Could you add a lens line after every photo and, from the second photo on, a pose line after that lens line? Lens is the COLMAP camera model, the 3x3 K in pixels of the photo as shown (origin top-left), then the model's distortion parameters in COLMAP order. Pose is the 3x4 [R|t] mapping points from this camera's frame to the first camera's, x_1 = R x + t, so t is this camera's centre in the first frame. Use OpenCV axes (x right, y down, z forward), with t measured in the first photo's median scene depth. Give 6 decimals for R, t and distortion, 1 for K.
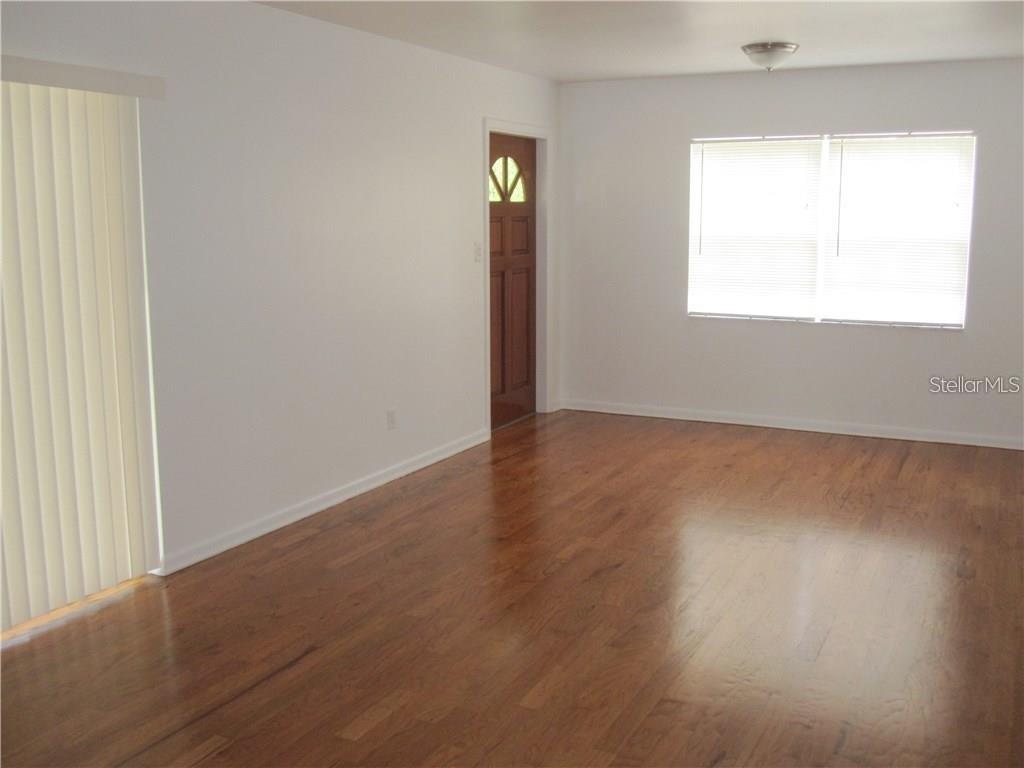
lens RADIAL K [[1007.4, 0, 513.8], [0, 1007.4, 384.0], [0, 0, 1]] dist [-0.056062, 0.000000]
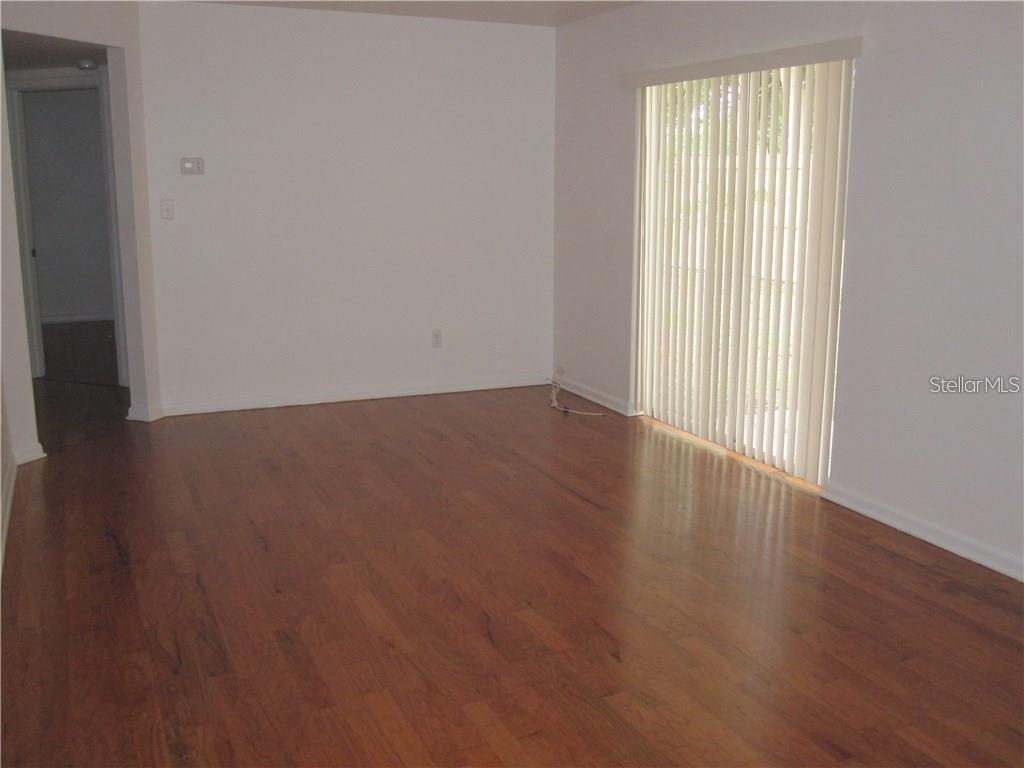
lens RADIAL K [[1007.4, 0, 513.7], [0, 1007.4, 381.7], [0, 0, 1]] dist [-0.056062, 0.000000]
pose [[-0.631609, 0.164457, -0.757644, 0.745964], [-0.123137, 0.943558, 0.307465, -0.246615], [0.765446, 0.287492, -0.575709, 1.459890]]
